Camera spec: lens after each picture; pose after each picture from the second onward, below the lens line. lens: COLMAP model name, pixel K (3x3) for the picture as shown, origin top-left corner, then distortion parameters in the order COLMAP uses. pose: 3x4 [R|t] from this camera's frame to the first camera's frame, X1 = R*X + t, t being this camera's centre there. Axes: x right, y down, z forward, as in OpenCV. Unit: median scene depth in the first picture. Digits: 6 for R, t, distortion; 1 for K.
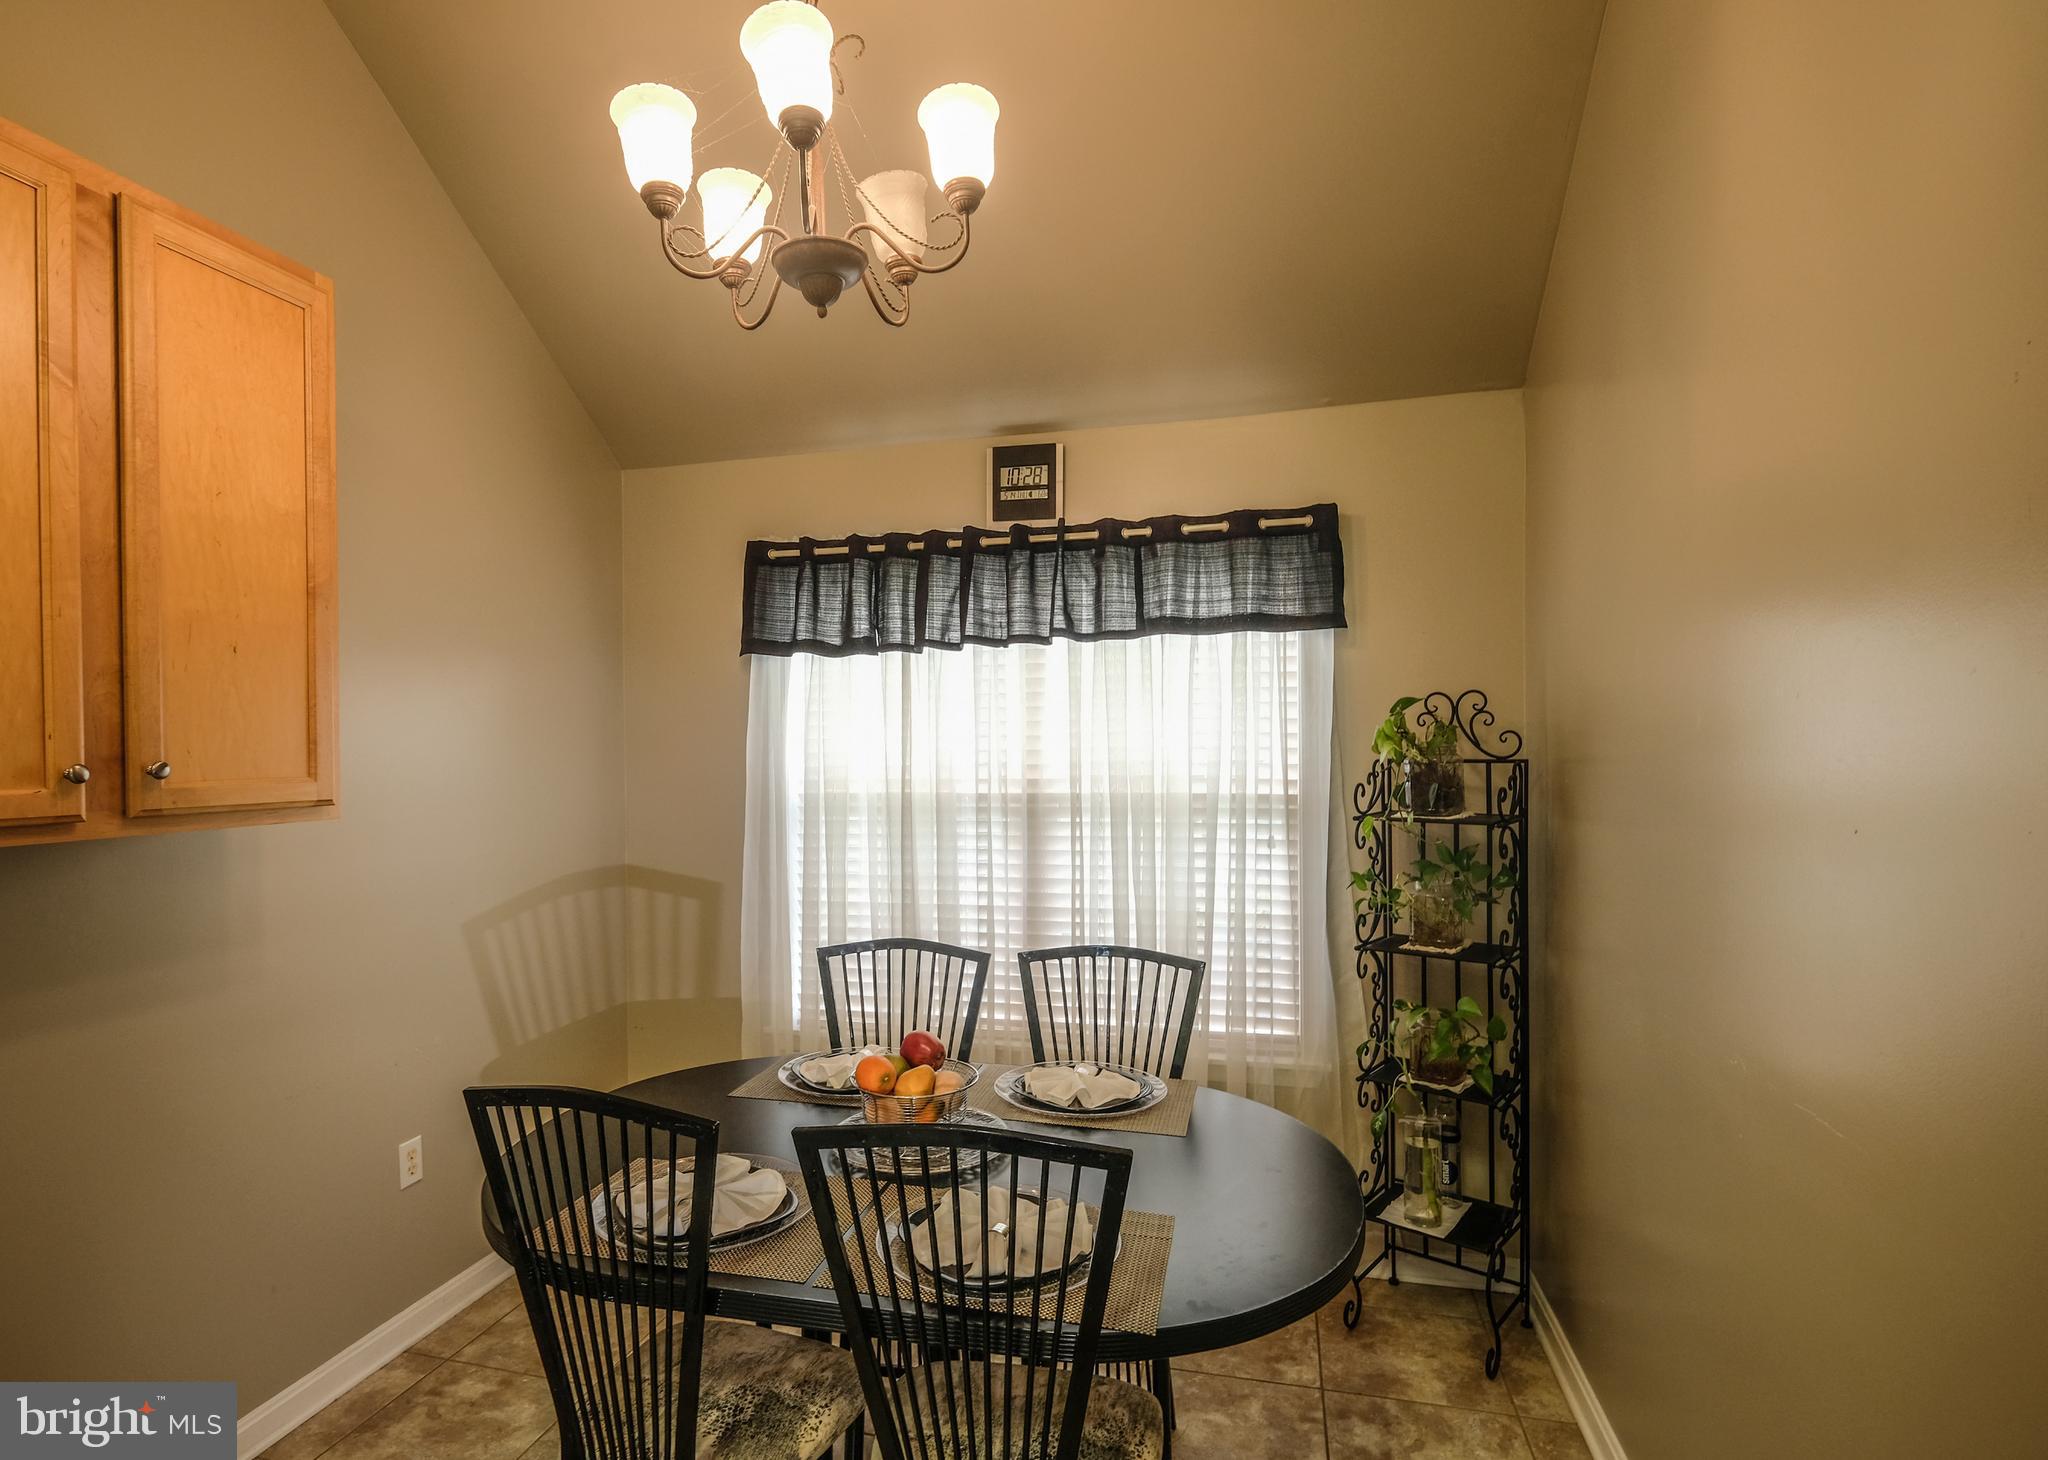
lens RADIAL K [[1021.1, 0, 1007.3], [0, 1021.1, 754.5], [0, 0, 1]] dist [-0.002797, 0.000242]
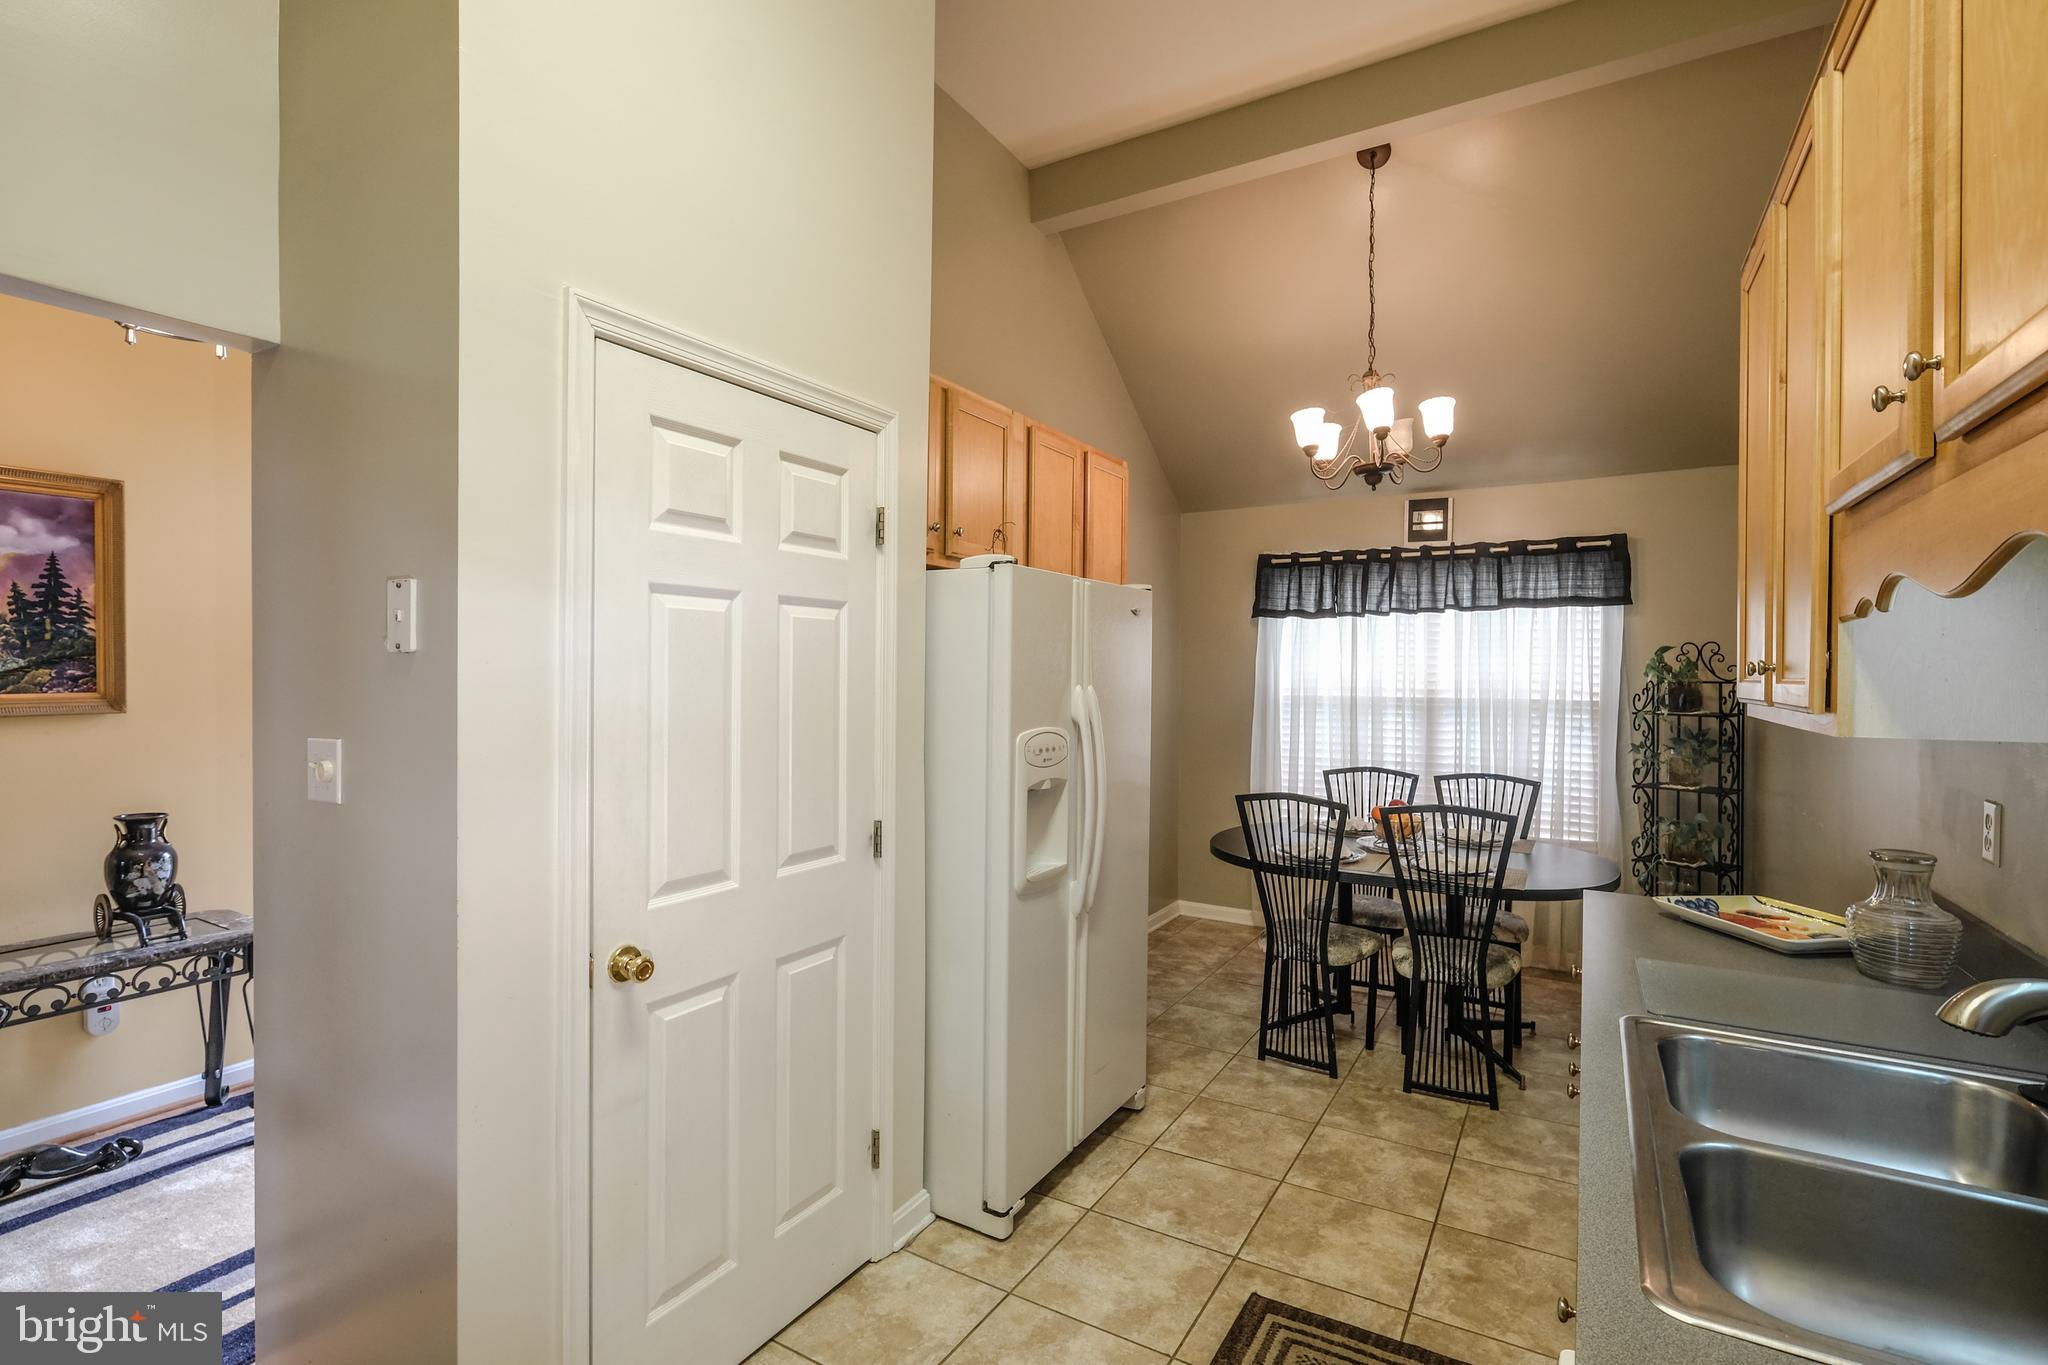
lens RADIAL K [[954.8, 0, 1039.3], [0, 954.8, 679.9], [0, 0, 1]] dist [-0.000428, -0.001001]
pose [[0.961678, 0.016483, -0.273685, -0.181362], [-0.016829, 0.999858, 0.001083, 0.018057], [0.273664, 0.003564, 0.961819, -0.798845]]
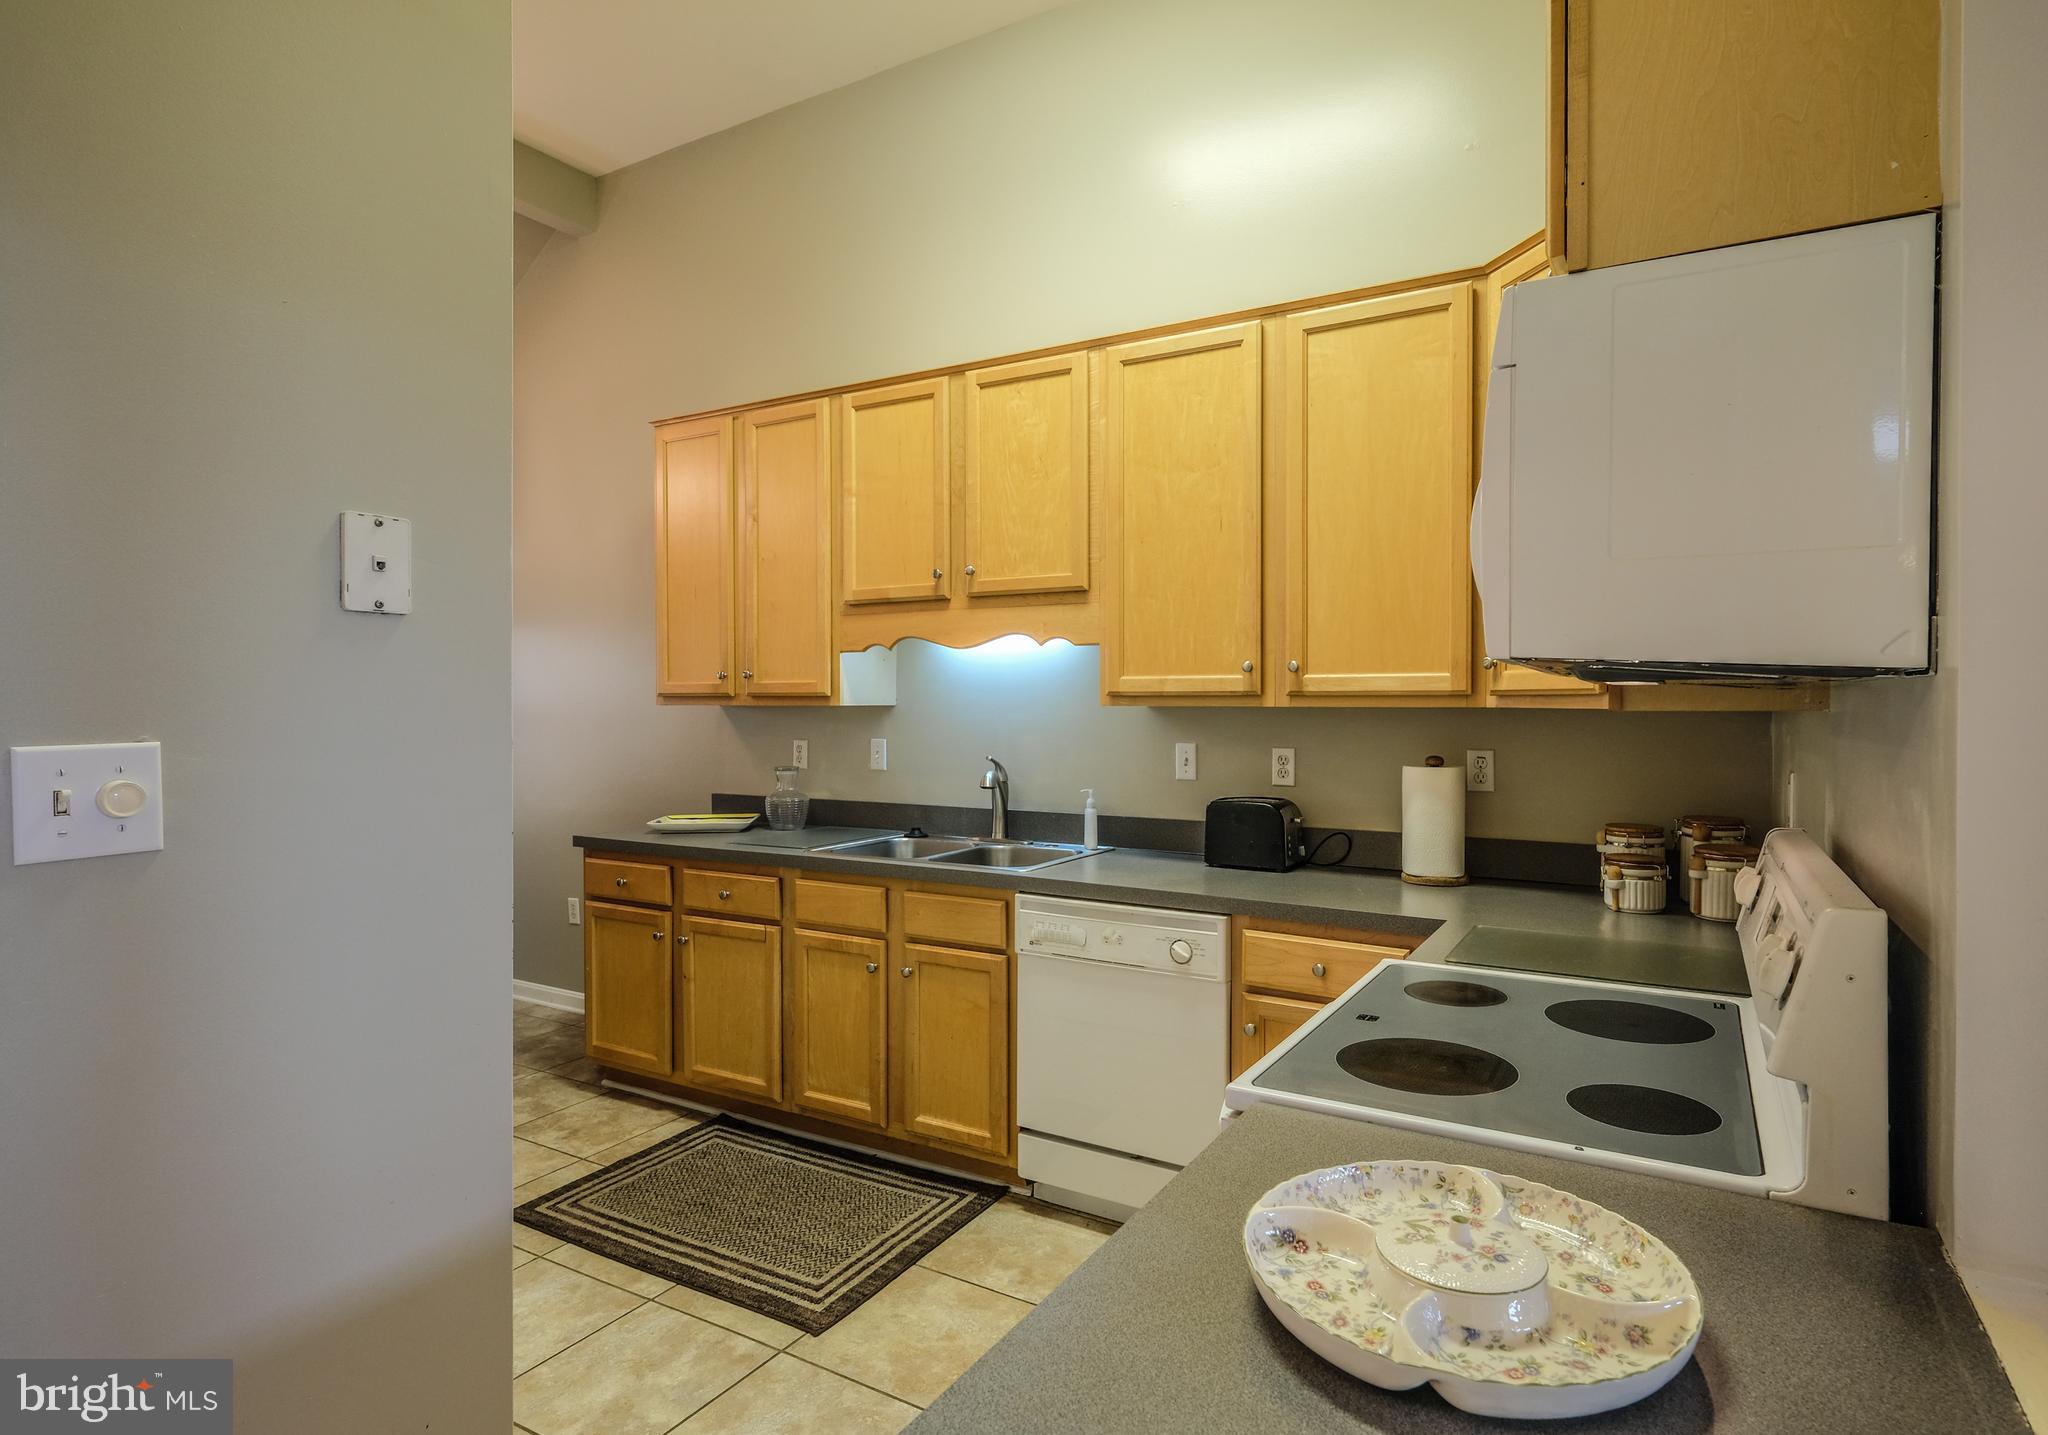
lens RADIAL K [[1082.8, 0, 1125.4], [0, 1082.8, 709.5], [0, 0, 1]] dist [0.004901, -0.000982]
pose [[0.211039, 0.004185, 0.977469, -1.141349], [0.007449, 0.999955, -0.005889, 0.058773], [-0.977449, 0.008524, 0.210999, -0.784670]]
